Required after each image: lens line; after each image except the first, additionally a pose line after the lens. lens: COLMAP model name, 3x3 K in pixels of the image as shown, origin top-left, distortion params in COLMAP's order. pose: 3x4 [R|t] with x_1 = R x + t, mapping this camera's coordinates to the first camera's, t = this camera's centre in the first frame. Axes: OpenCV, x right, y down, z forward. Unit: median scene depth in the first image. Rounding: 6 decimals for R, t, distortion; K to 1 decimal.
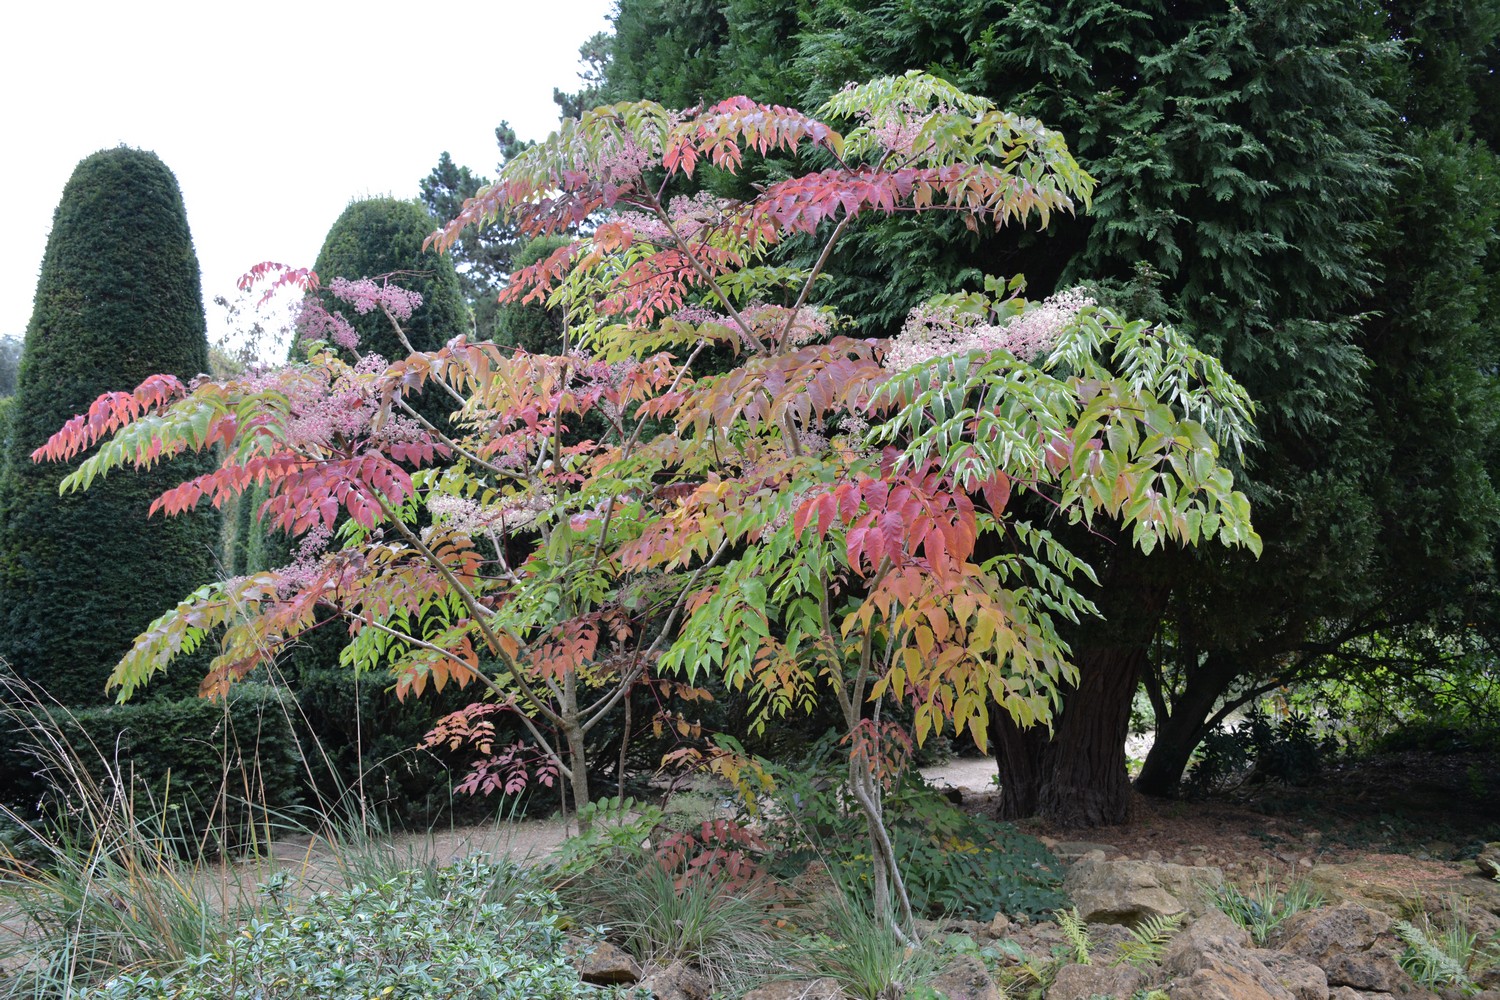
lens RADIAL K [[1570.6, 0, 748.6], [0, 1570.6, 500.5], [0, 0, 1]] dist [0.003743, 0.000000]
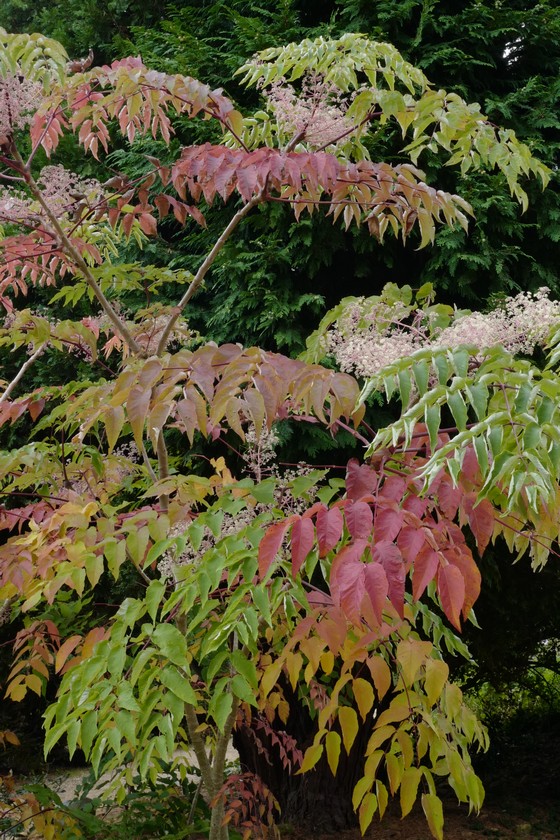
lens RADIAL K [[1107.2, 0, 281.2], [0, 1107.2, 420.2], [0, 0, 1]] dist [0.043737, 0.000000]
pose [[0.949579, 0.039647, 0.311011, -0.105387], [-0.009159, 0.995057, -0.098881, 0.002470], [-0.313394, 0.091047, 0.945249, 0.391407]]
